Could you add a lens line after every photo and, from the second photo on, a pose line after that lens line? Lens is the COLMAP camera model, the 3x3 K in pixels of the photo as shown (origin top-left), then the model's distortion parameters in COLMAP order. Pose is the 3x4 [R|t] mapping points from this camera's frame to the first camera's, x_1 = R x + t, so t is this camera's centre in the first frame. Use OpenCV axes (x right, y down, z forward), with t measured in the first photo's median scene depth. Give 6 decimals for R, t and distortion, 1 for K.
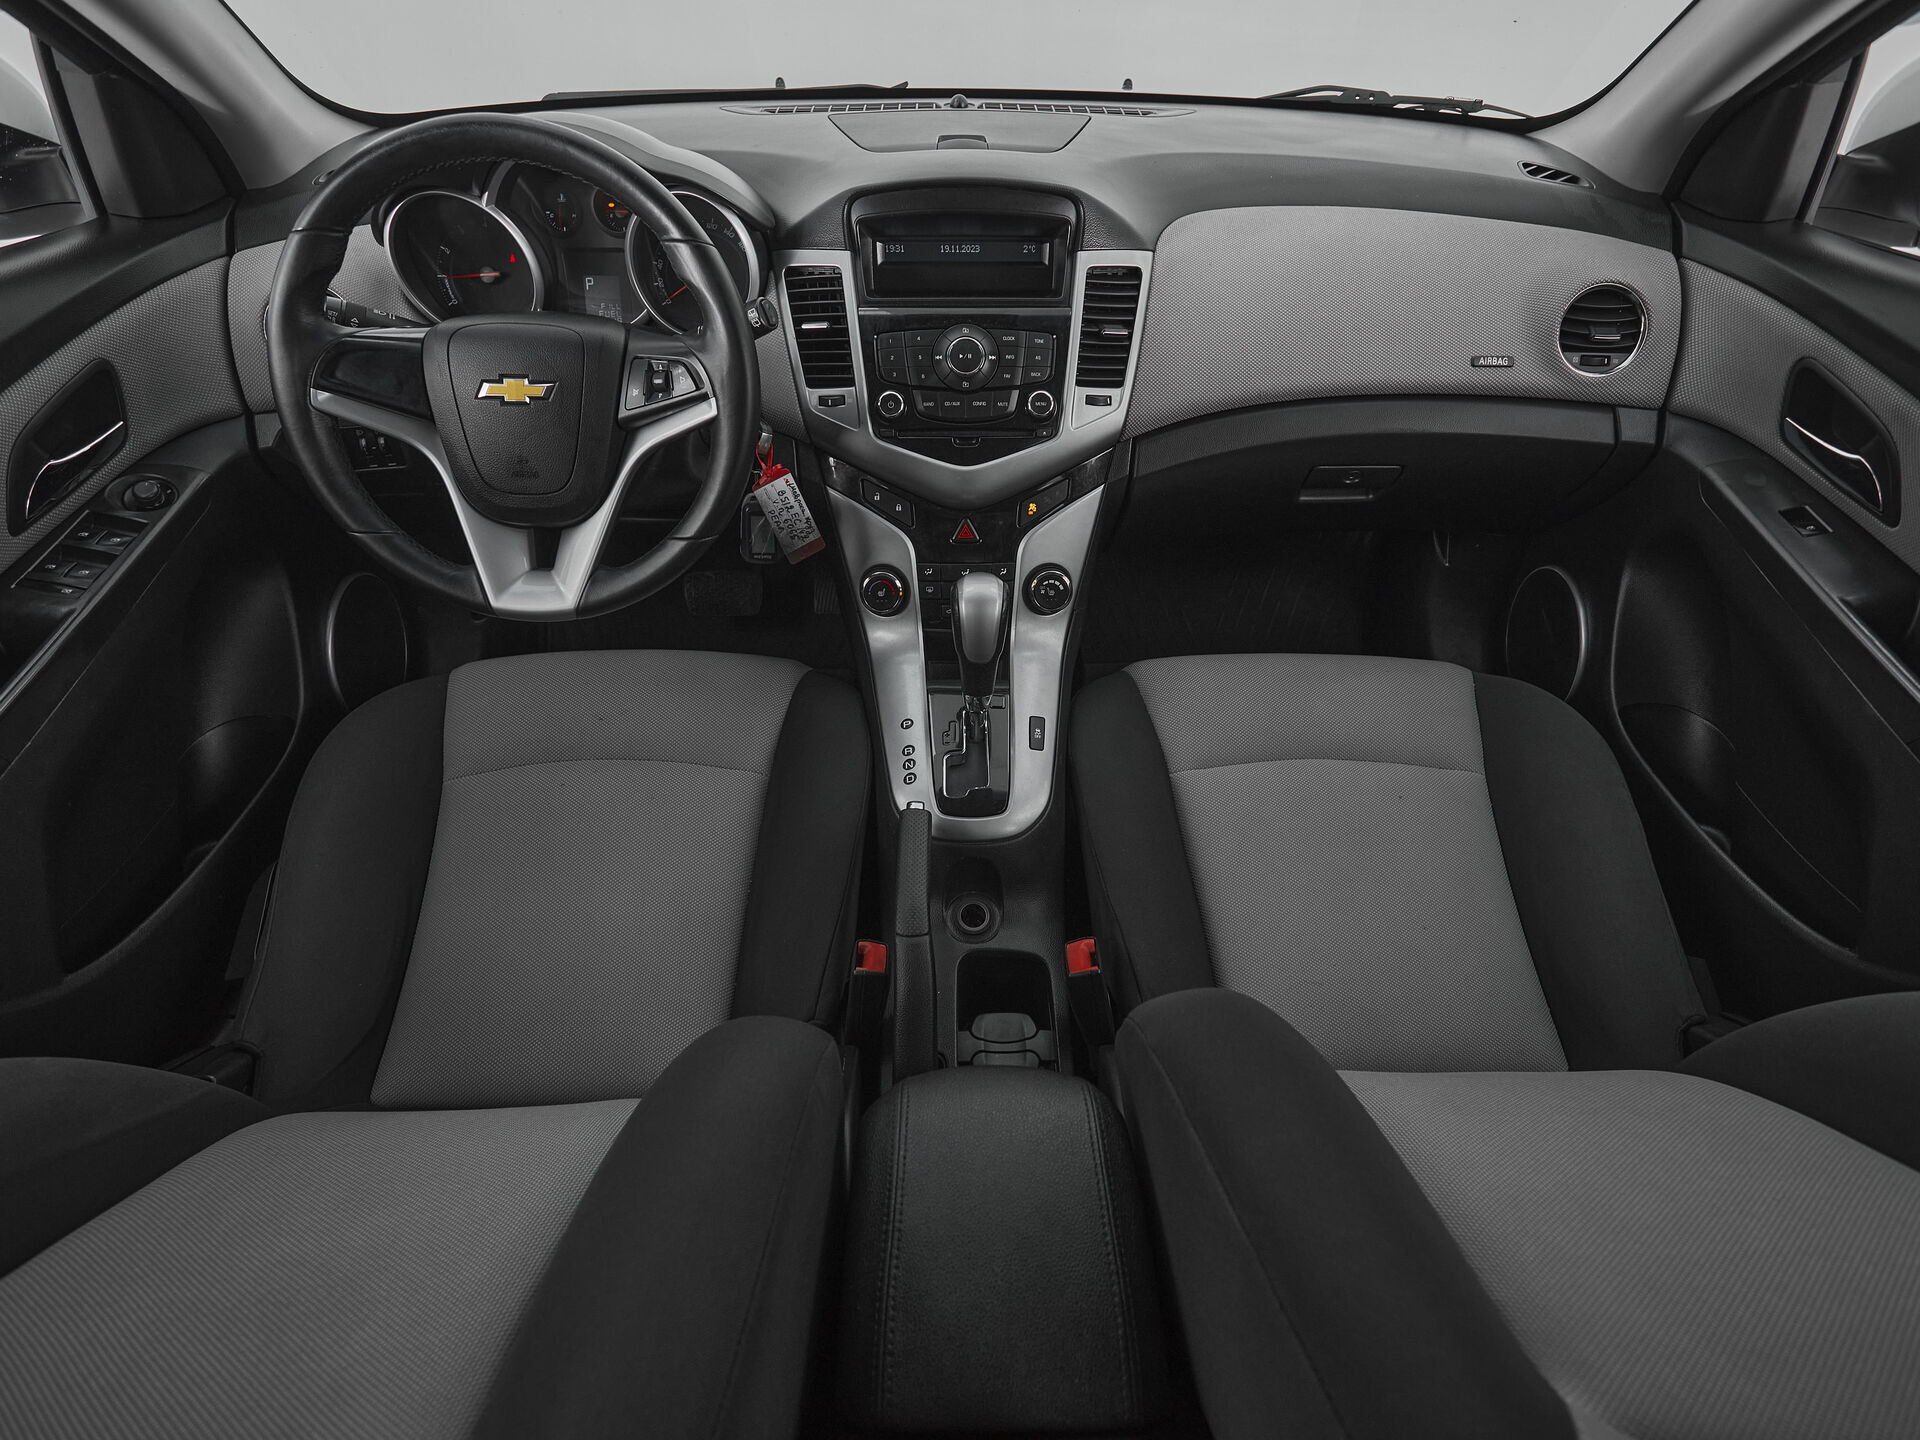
lens RADIAL K [[1039.9, 0, 968.5], [0, 1039.9, 728.8], [0, 0, 1]] dist [0.001126, -0.002111]
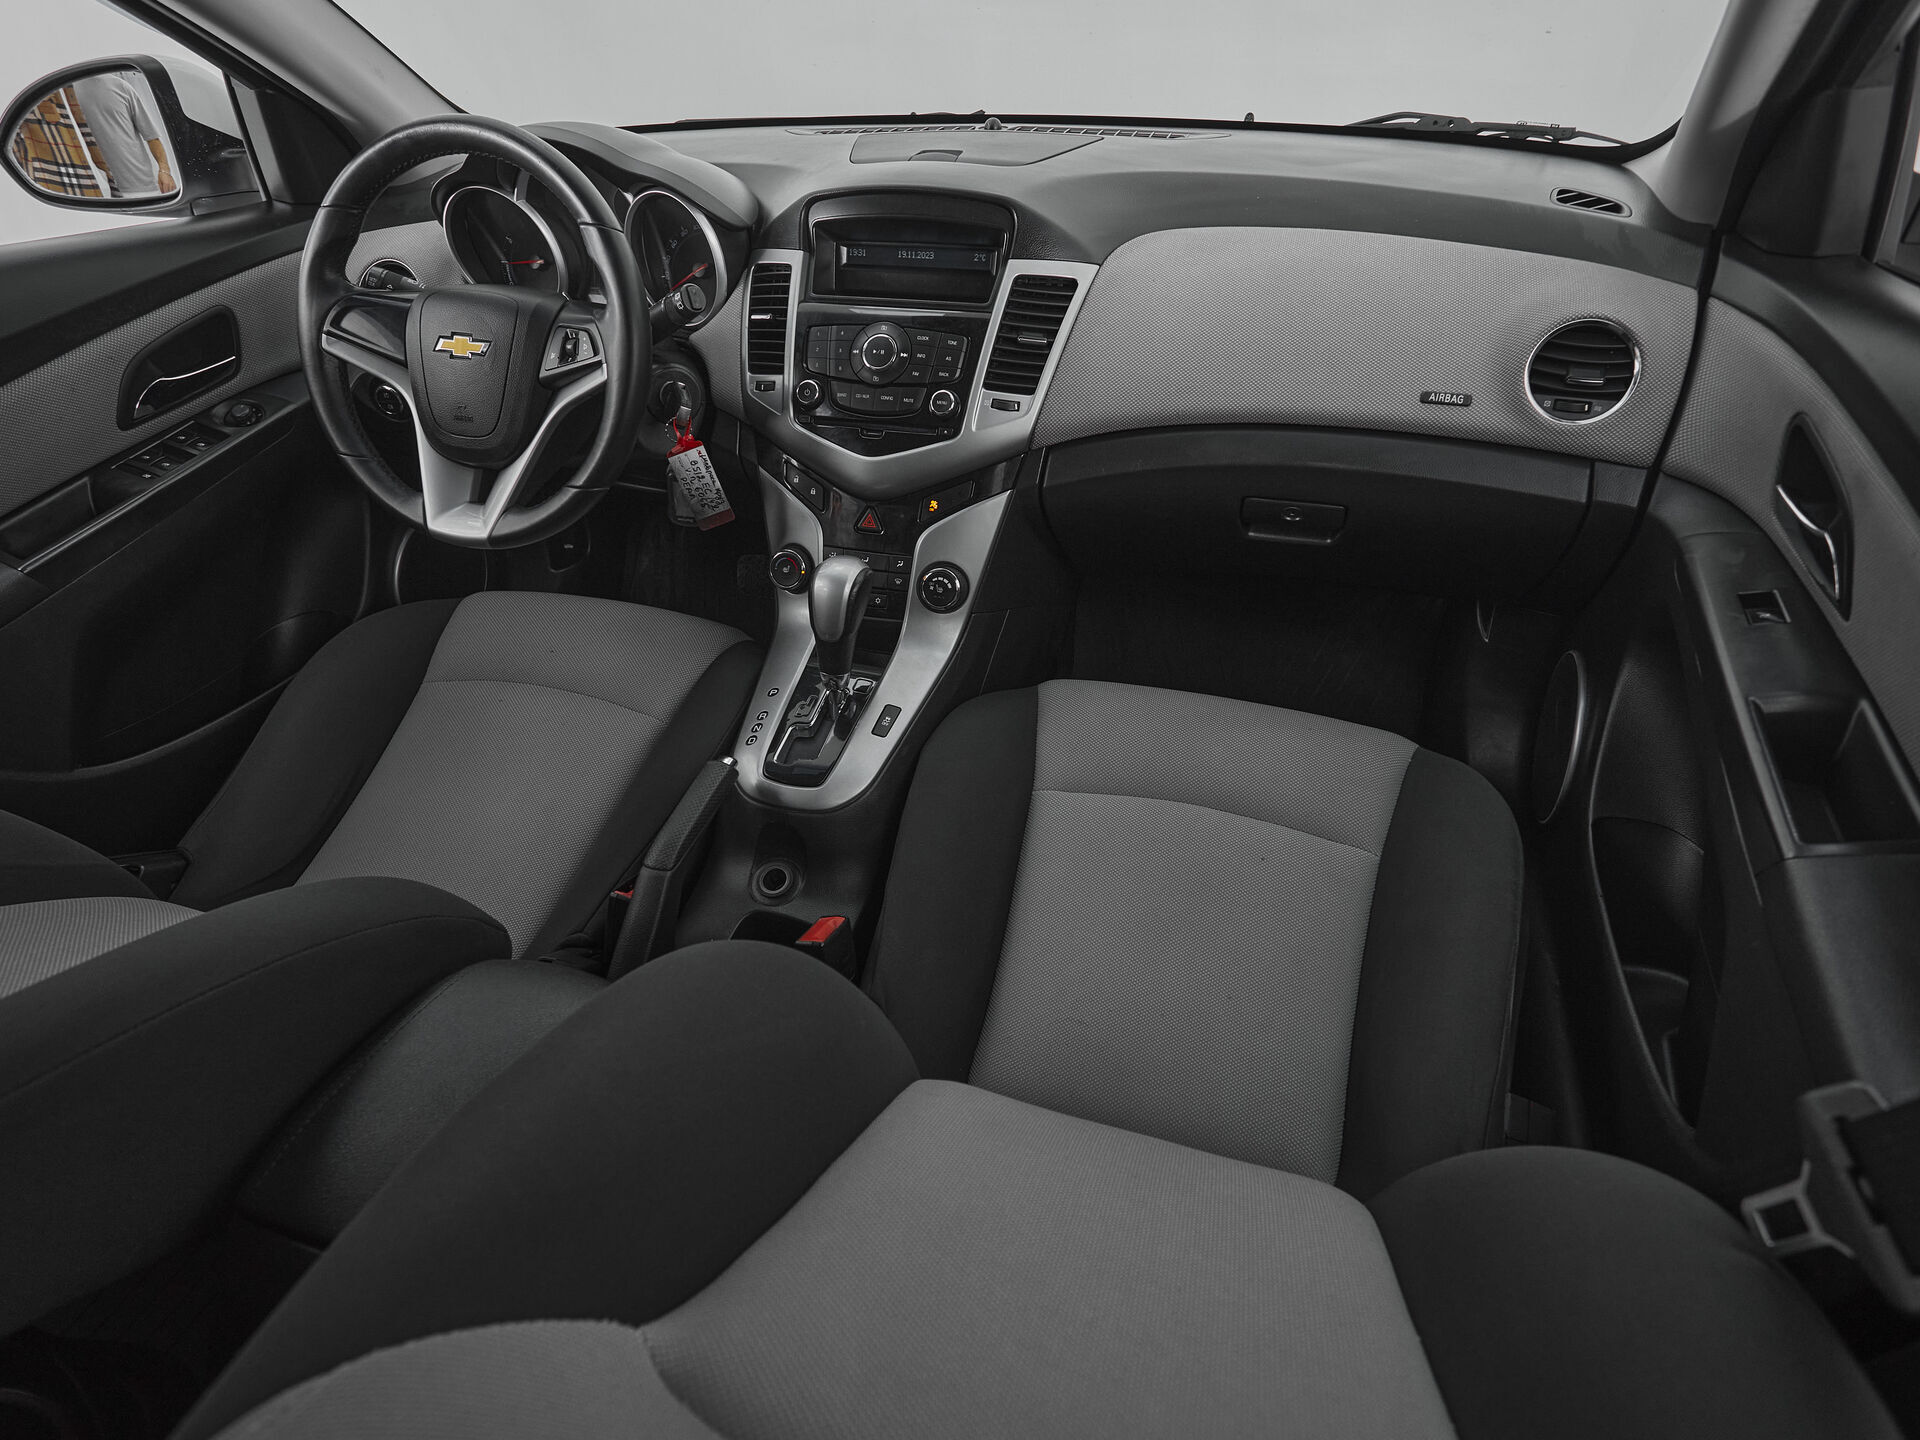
lens RADIAL K [[1046.1, 0, 955.9], [0, 1046.1, 731.6], [0, 0, 1]] dist [0.000131, 0.000350]
pose [[0.946087, 0.164020, -0.279316, 0.416314], [-0.177246, 0.983907, -0.022589, 0.025484], [0.271116, 0.070879, 0.959933, 0.040728]]
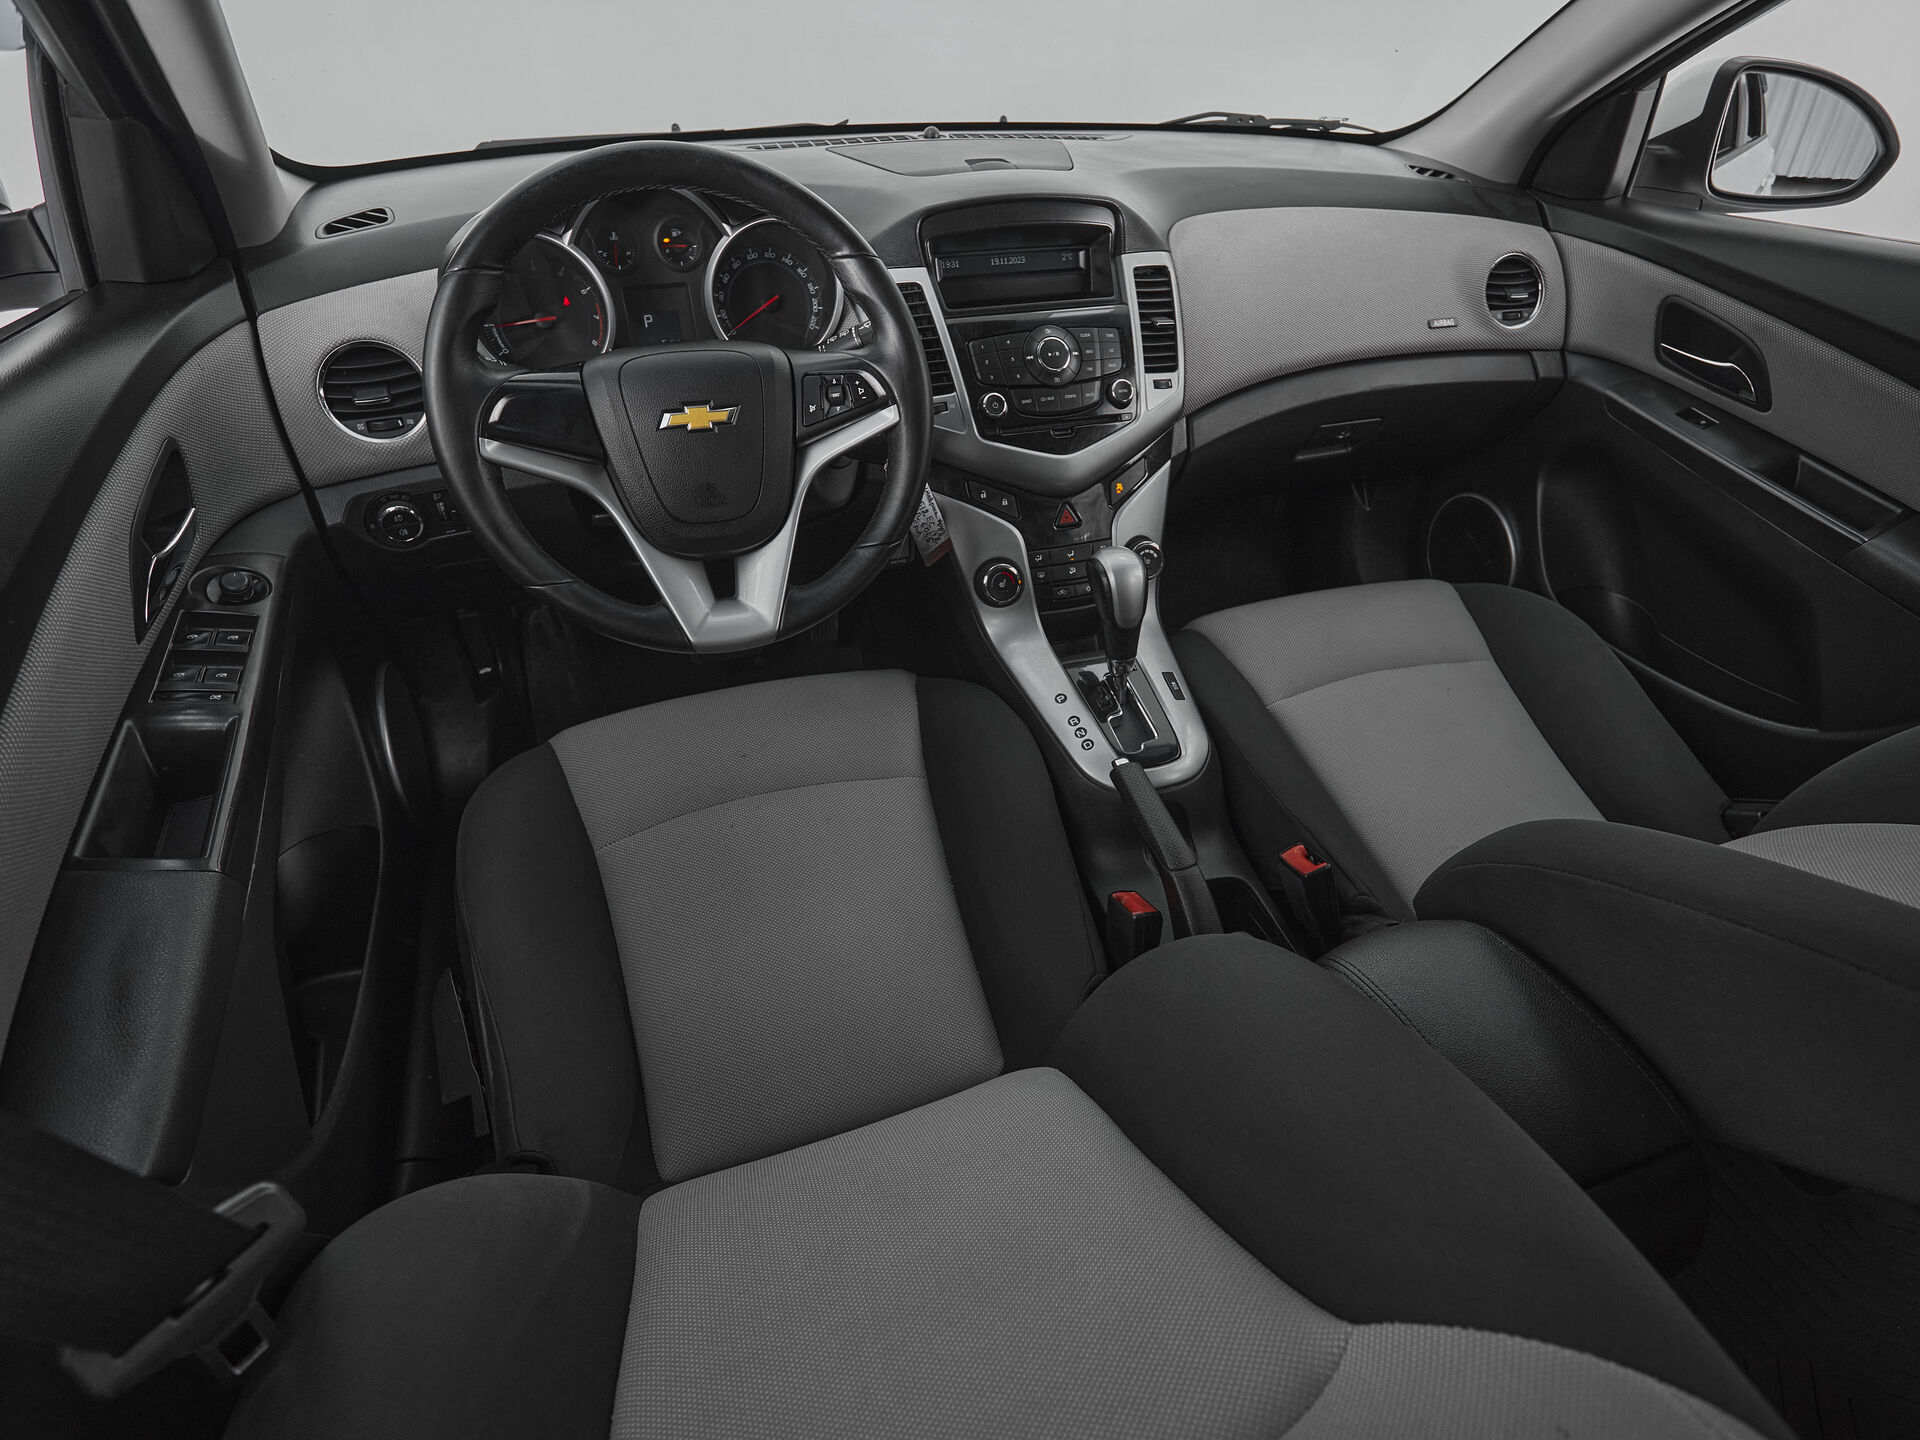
lens RADIAL K [[1035.5, 0, 1000.8], [0, 1035.5, 724.5], [0, 0, 1]] dist [-0.002021, 0.000335]
pose [[0.946935, -0.182581, 0.264534, -0.401266], [0.193535, 0.980968, -0.015721, 0.025788], [-0.256629, 0.066084, 0.964248, -0.000062]]
